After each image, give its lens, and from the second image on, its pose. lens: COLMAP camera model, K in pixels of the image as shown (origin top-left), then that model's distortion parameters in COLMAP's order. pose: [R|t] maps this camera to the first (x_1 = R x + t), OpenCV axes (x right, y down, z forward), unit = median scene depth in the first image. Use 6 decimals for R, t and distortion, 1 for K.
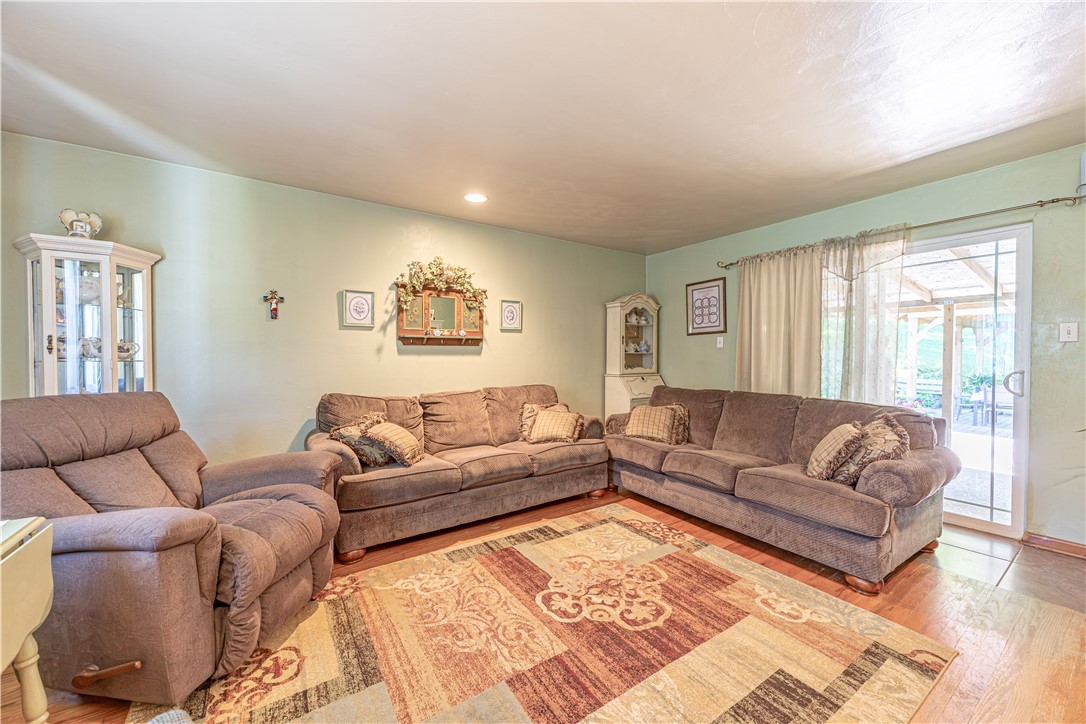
lens RADIAL K [[413.4, 0, 540.0], [0, 413.4, 363.1], [0, 0, 1]] dist [-0.002773, -0.000050]
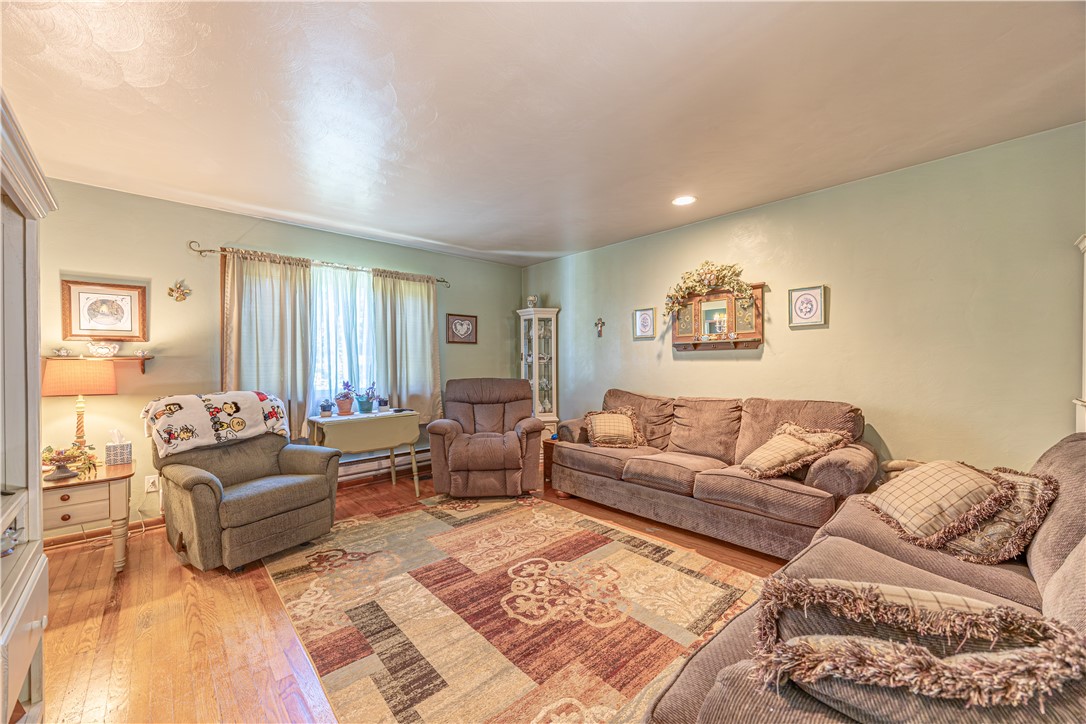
lens RADIAL K [[413.4, 0, 540.0], [0, 413.4, 363.1], [0, 0, 1]] dist [-0.002773, -0.000050]
pose [[0.151655, 0.002645, -0.988430, 1.130676], [-0.009936, 0.999950, 0.001151, -0.015450], [0.988384, 0.009647, 0.151673, 0.760003]]
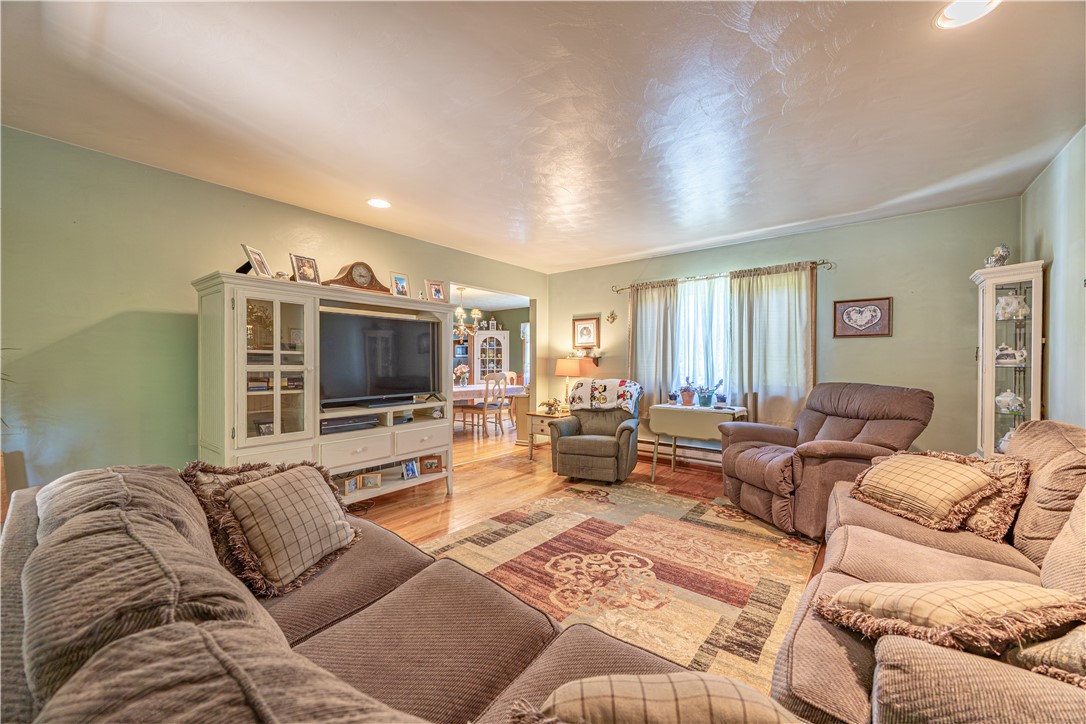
lens RADIAL K [[413.4, 0, 540.0], [0, 413.4, 363.1], [0, 0, 1]] dist [-0.002773, -0.000050]
pose [[-0.955467, -0.000013, -0.295097, 0.617066], [-0.006605, 0.999750, 0.021341, -0.035448], [0.295023, 0.022340, -0.955229, 1.910474]]
